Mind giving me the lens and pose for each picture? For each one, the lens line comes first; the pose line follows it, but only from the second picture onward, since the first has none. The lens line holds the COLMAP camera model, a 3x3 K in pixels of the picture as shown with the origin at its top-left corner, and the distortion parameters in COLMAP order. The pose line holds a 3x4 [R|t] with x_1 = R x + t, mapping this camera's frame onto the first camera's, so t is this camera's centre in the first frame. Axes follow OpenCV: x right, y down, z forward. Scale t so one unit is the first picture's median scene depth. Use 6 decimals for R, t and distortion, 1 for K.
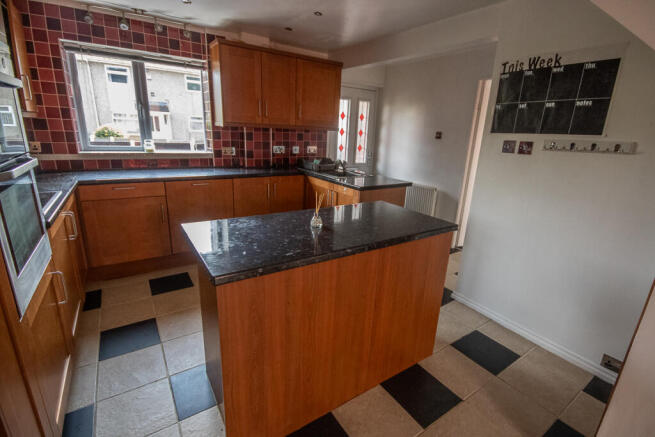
lens RADIAL K [[309.2, 0, 328.0], [0, 309.2, 218.4], [0, 0, 1]] dist [0.003238, 0.000171]
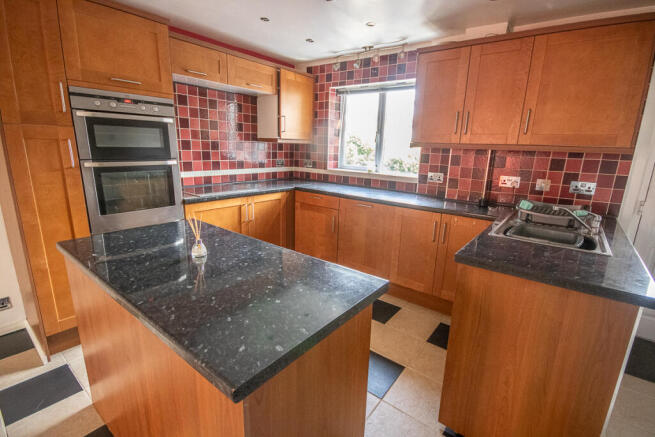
lens RADIAL K [[309.2, 0, 327.4], [0, 309.2, 214.6], [0, 0, 1]] dist [0.003238, 0.000171]
pose [[0.326247, 0.180724, -0.927848, 0.415347], [-0.275812, 0.957042, 0.089430, -0.127635], [0.904152, 0.226735, 0.362078, 0.504785]]
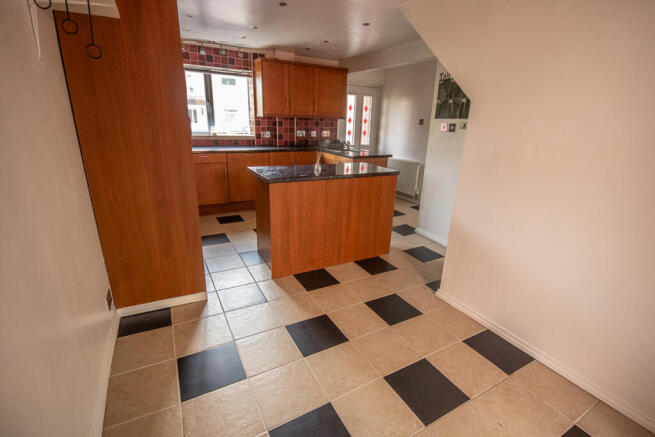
lens RADIAL K [[309.2, 0, 326.9], [0, 309.2, 218.1], [0, 0, 1]] dist [0.003238, 0.000171]
pose [[0.996368, 0.016338, -0.083566, 0.089996], [-0.014165, 0.999548, 0.026530, 0.135083], [0.083962, -0.025250, 0.996149, -0.432357]]
